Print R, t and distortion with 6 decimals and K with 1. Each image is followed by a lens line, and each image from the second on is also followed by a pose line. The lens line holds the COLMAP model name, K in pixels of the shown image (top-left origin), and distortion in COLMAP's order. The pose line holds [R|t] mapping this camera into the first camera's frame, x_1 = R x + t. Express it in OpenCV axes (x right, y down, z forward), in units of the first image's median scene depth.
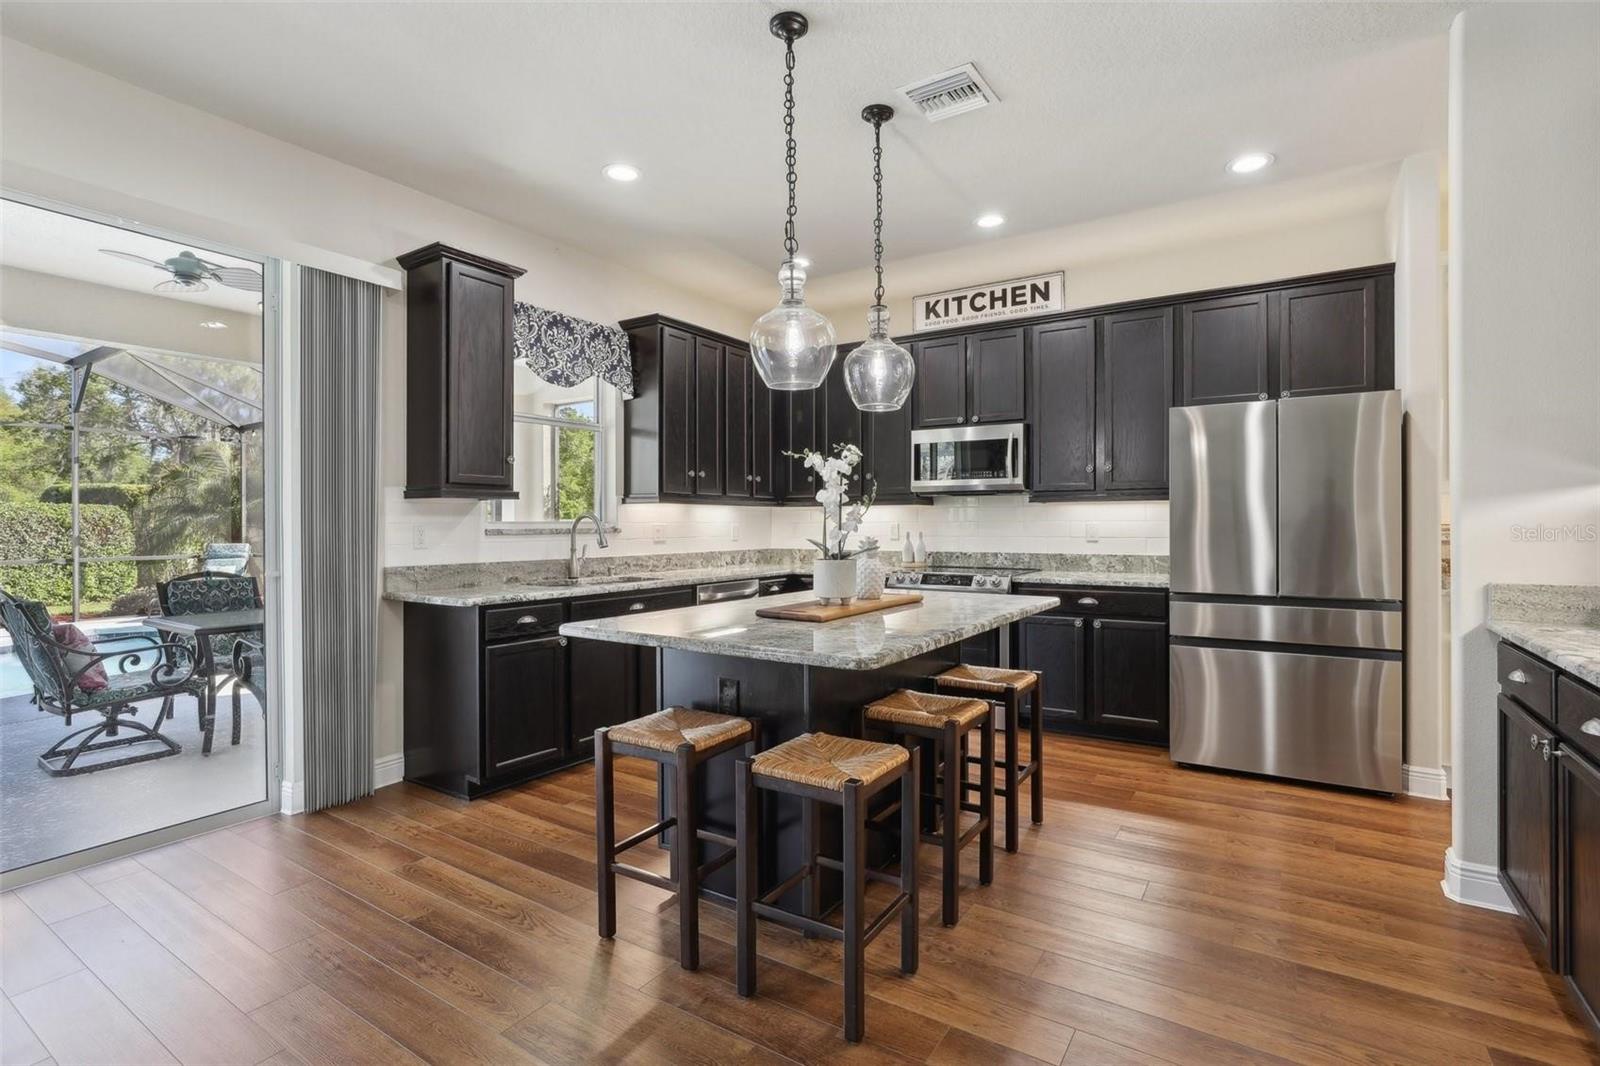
lens RADIAL K [[752.6, 0, 802.9], [0, 752.6, 524.8], [0, 0, 1]] dist [-0.000784, 0.000144]
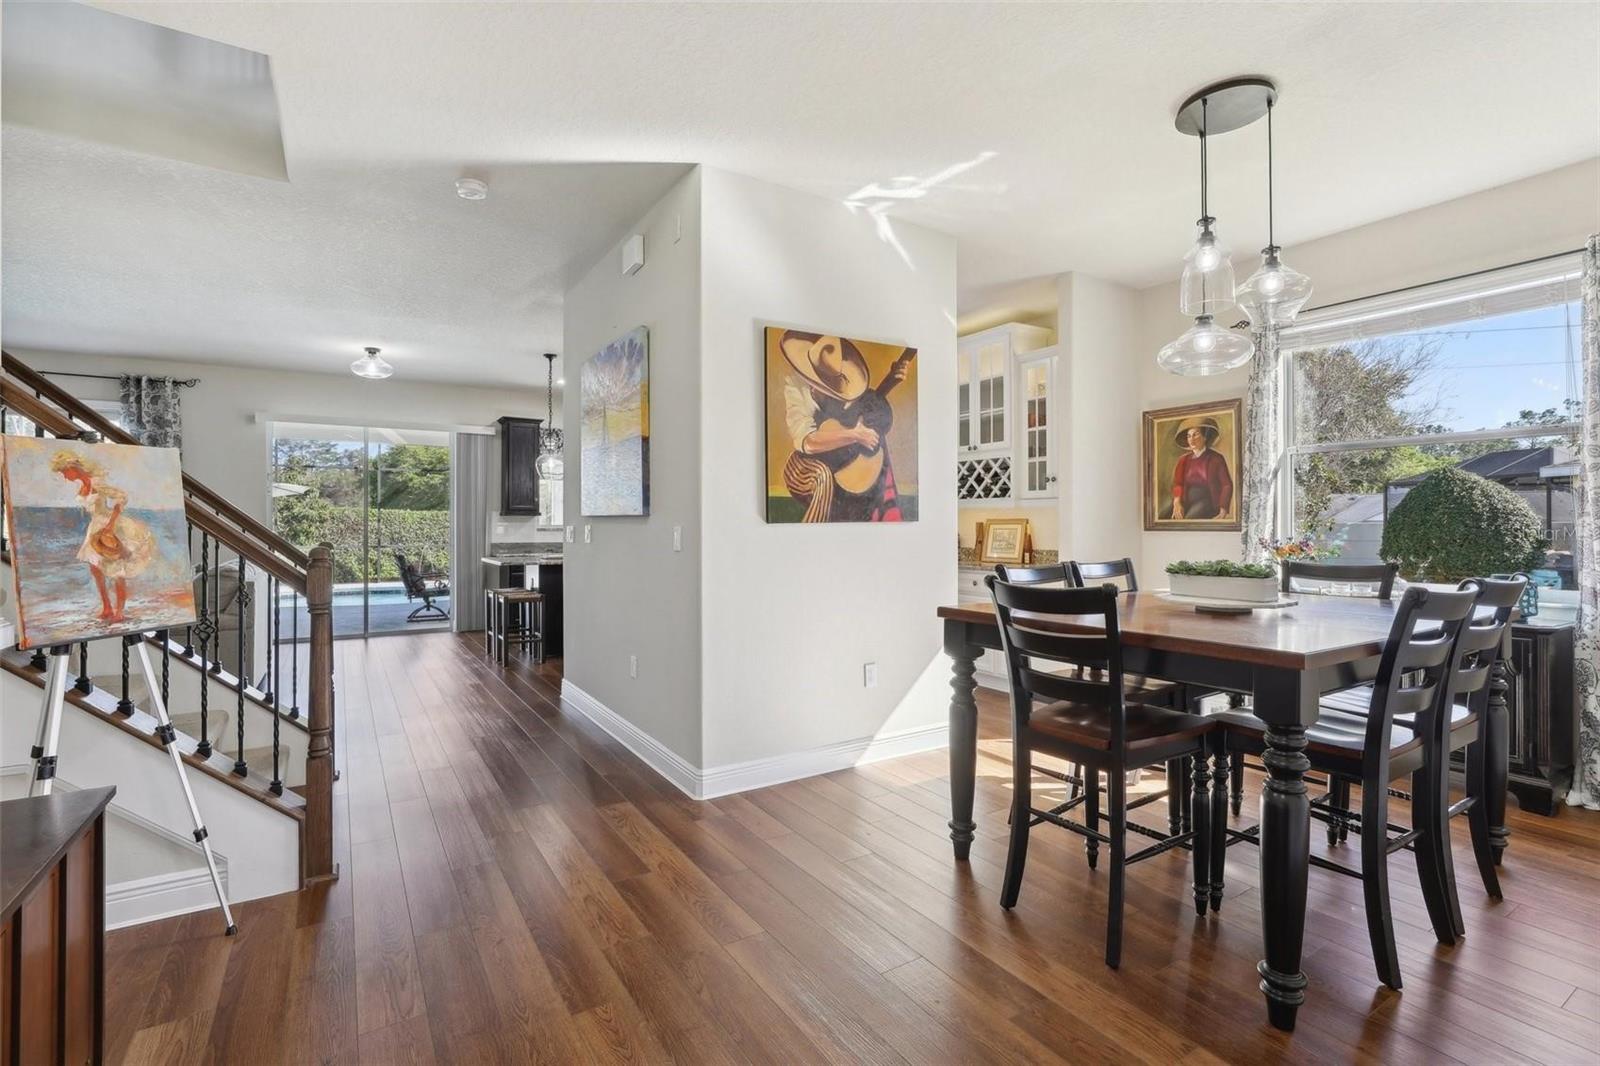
lens RADIAL K [[733.6, 0, 800.9], [0, 733.6, 523.5], [0, 0, 1]] dist [-0.028642, 0.010215]
pose [[0.908734, 0.001822, -0.417373, 1.151265], [-0.002991, 0.999993, -0.002149, -0.006775], [0.417366, 0.003201, 0.908733, -0.654531]]
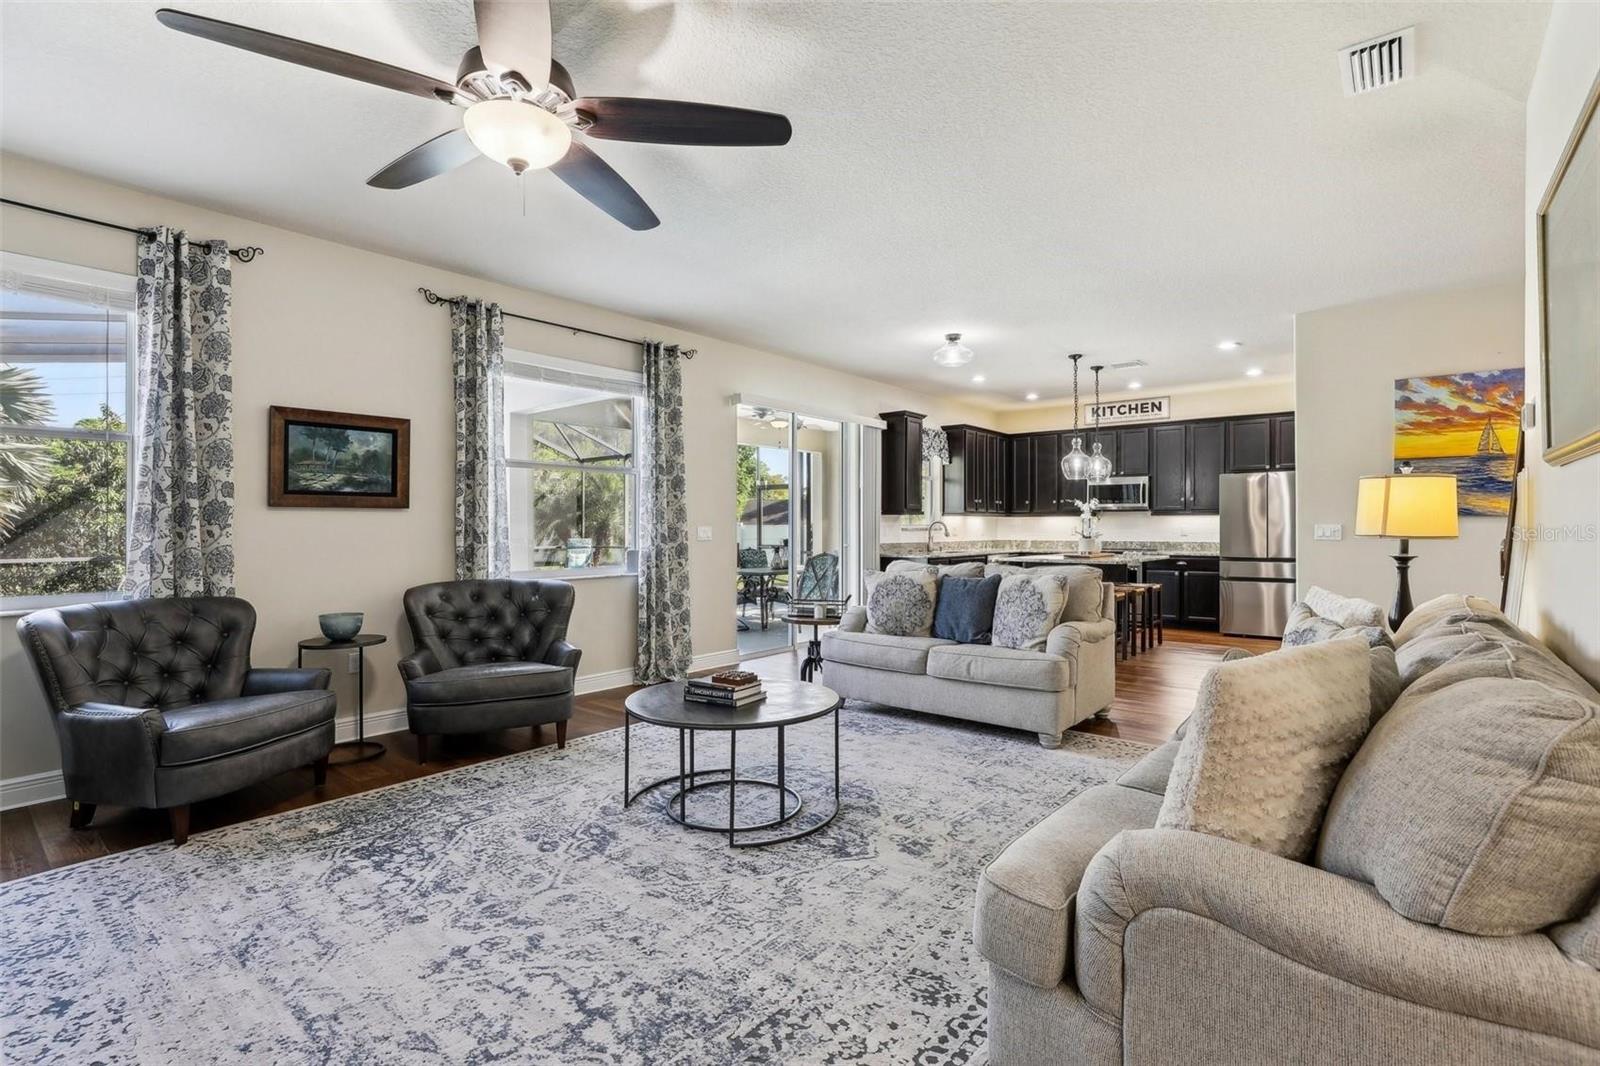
lens RADIAL K [[742.7, 0, 802.5], [0, 742.7, 523.9], [0, 0, 1]] dist [-0.031423, 0.012956]
pose [[0.993025, 0.002719, -0.117874, -0.412814], [-0.003228, 0.999986, -0.004129, 0.003228], [0.117862, 0.004481, 0.993020, -1.122184]]
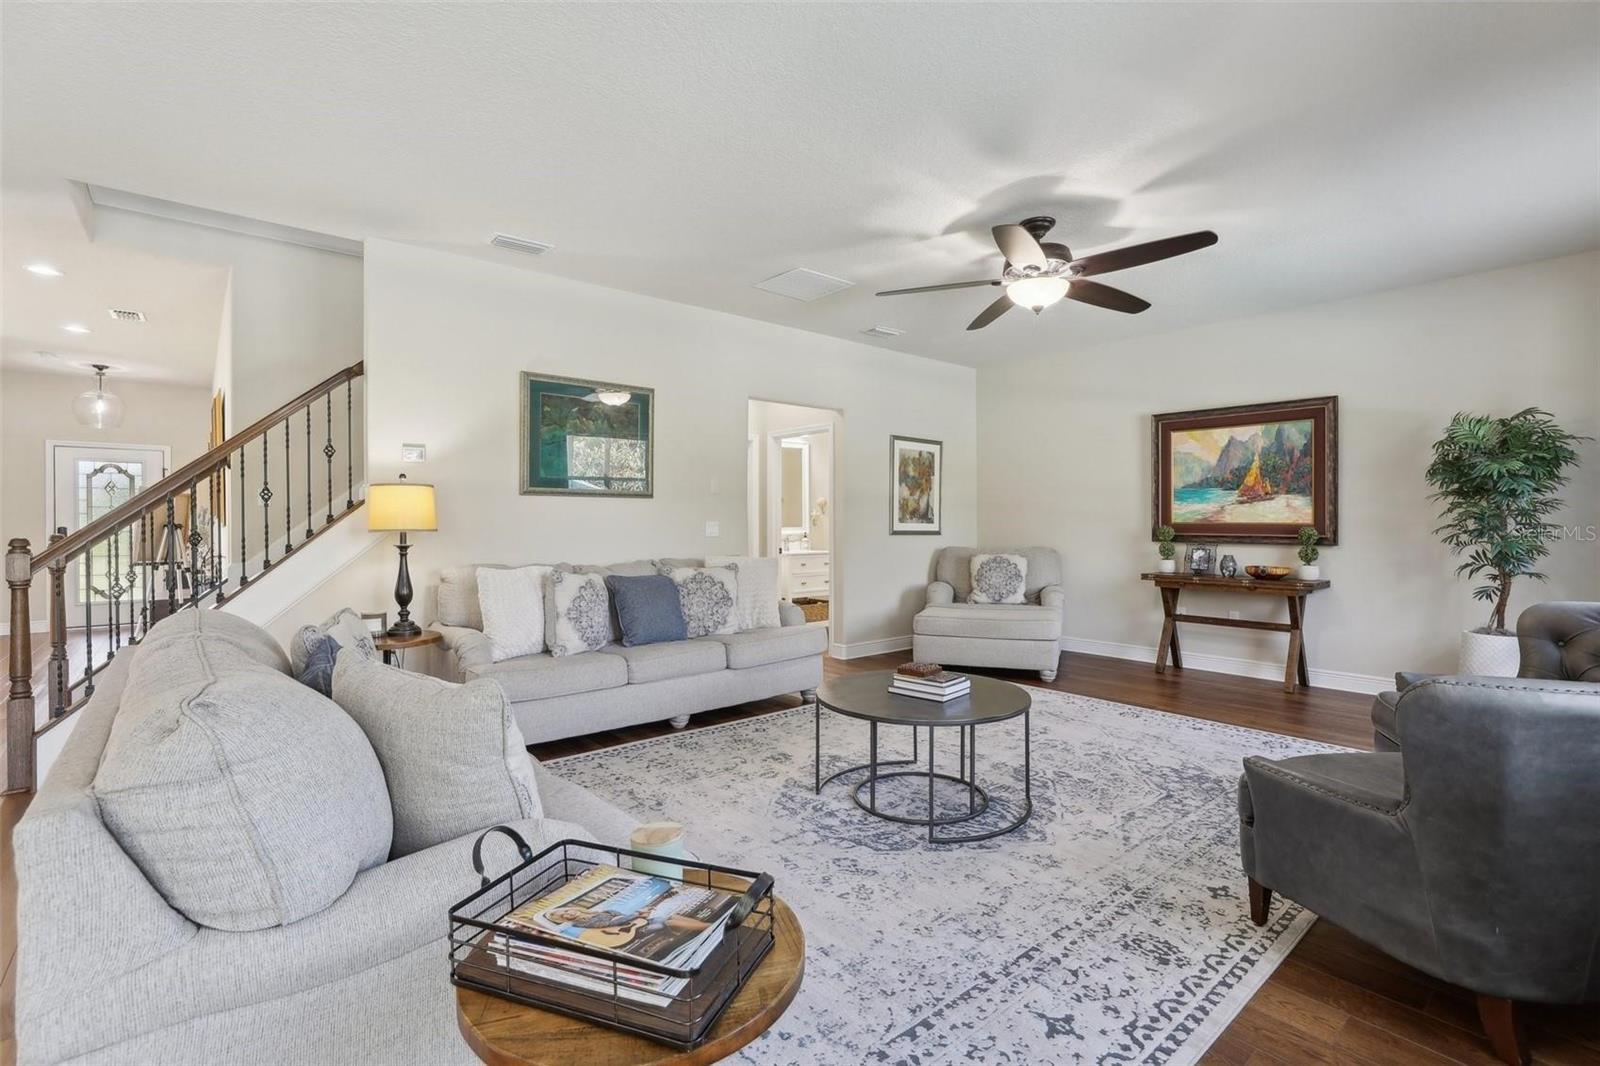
lens RADIAL K [[733.6, 0, 800.9], [0, 733.6, 523.5], [0, 0, 1]] dist [-0.028642, 0.010215]
pose [[-0.957198, 0.003850, 0.289409, -0.664827], [0.004862, 0.999984, 0.002780, 0.002239], [-0.289394, 0.004068, -0.957202, 0.338006]]
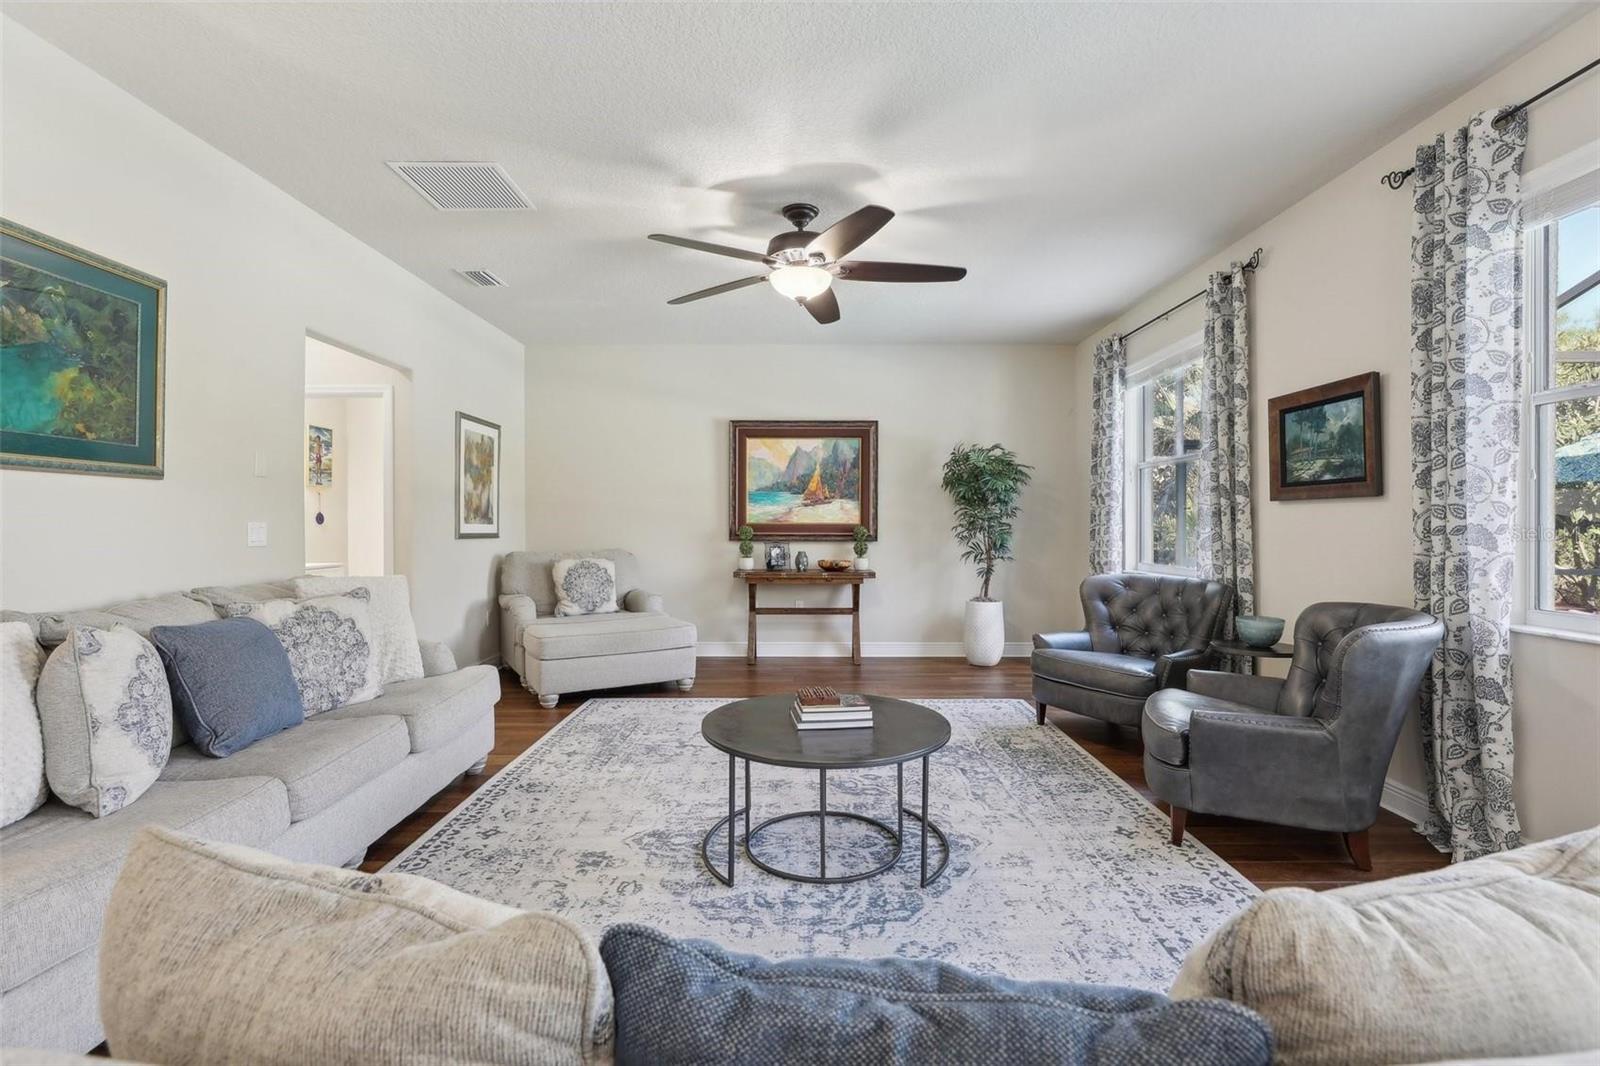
lens RADIAL K [[733.6, 0, 800.9], [0, 733.6, 523.5], [0, 0, 1]] dist [-0.028642, 0.010215]
pose [[-0.839796, 0.005643, -0.542872, -0.211240], [0.002779, 0.999978, 0.006096, 0.000306], [0.542894, 0.003611, -0.839793, 0.116097]]
